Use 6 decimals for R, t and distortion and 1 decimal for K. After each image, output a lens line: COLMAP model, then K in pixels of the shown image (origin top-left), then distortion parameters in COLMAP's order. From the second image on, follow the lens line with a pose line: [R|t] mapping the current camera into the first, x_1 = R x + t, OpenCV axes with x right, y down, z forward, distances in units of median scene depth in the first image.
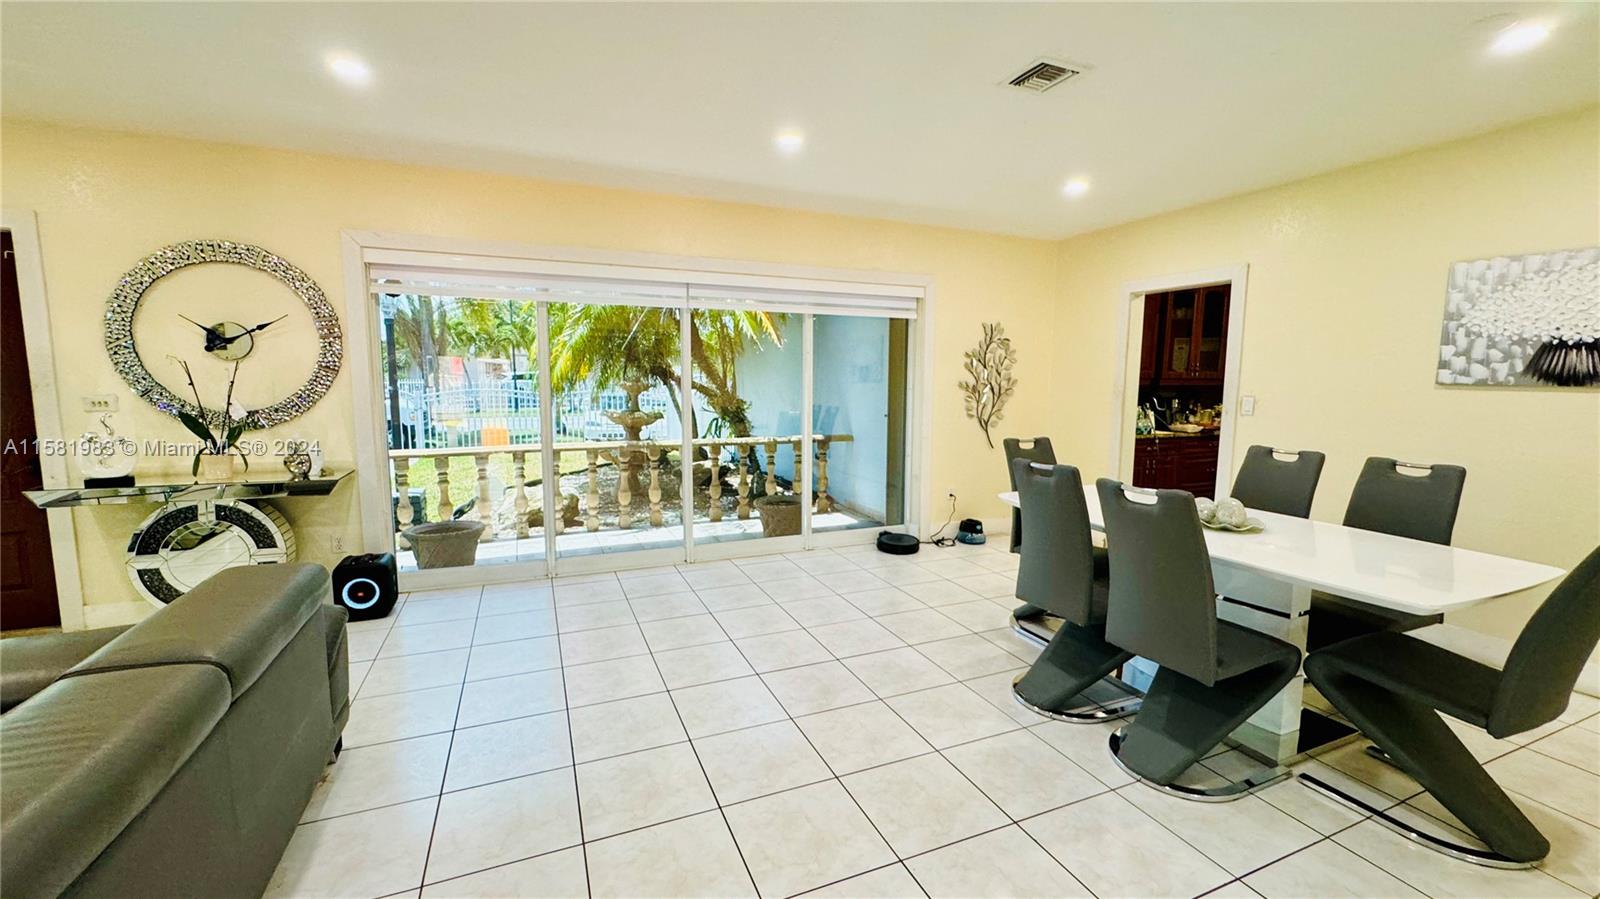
lens RADIAL K [[640.3, 0, 798.2], [0, 640.3, 444.3], [0, 0, 1]] dist [-0.003629, 0.000660]
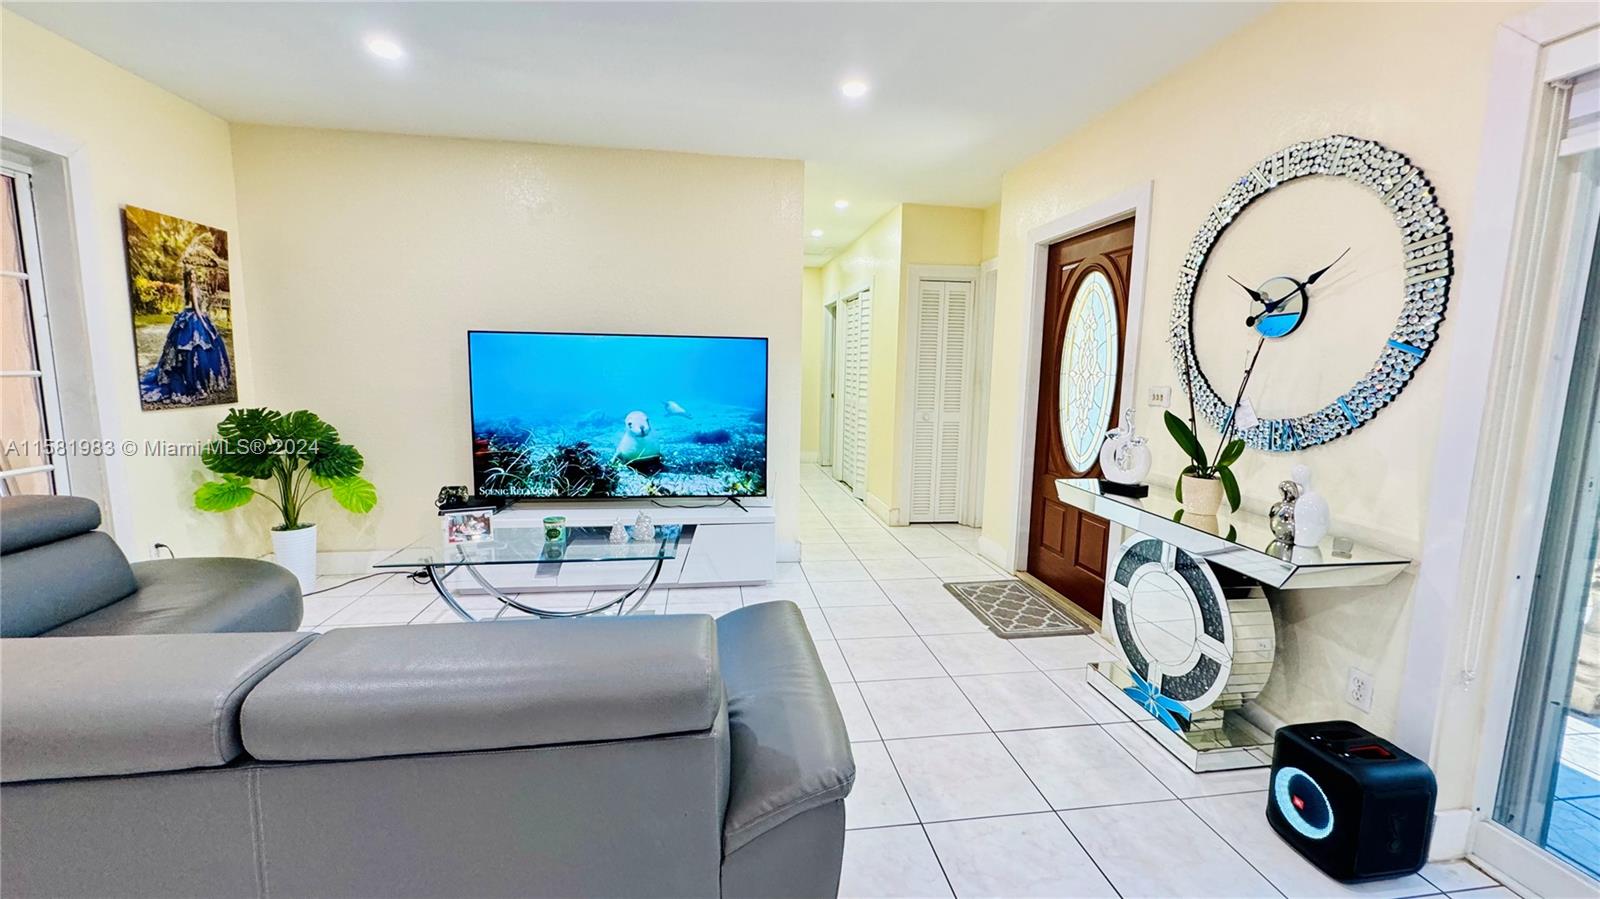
lens RADIAL K [[640.3, 0, 796.4], [0, 640.3, 451.0], [0, 0, 1]] dist [-0.003629, 0.000660]
pose [[-0.253287, 0.114645, -0.960574, -0.134374], [-0.125004, 0.980750, 0.150015, -0.053284], [0.959281, 0.158072, -0.234080, 0.658281]]
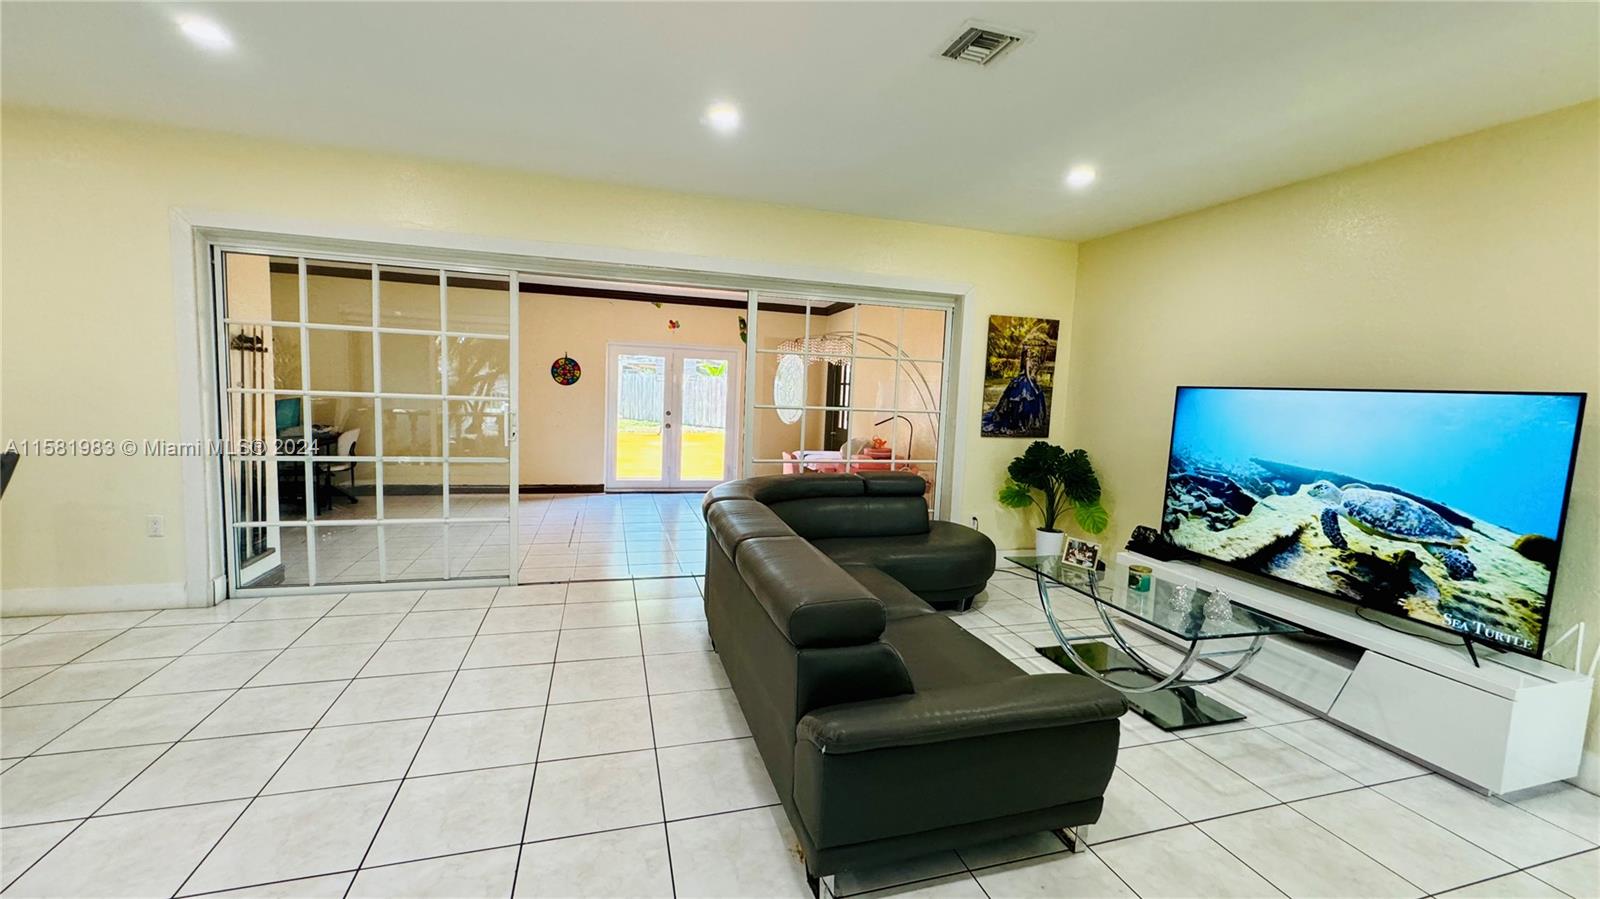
lens RADIAL K [[640.3, 0, 805.1], [0, 640.3, 445.5], [0, 0, 1]] dist [-0.003629, 0.000660]
pose [[-0.993482, -0.061096, 0.096237, -0.465332], [-0.040689, 0.978690, 0.201274, -0.114492], [-0.106483, 0.196046, -0.974796, 1.014959]]
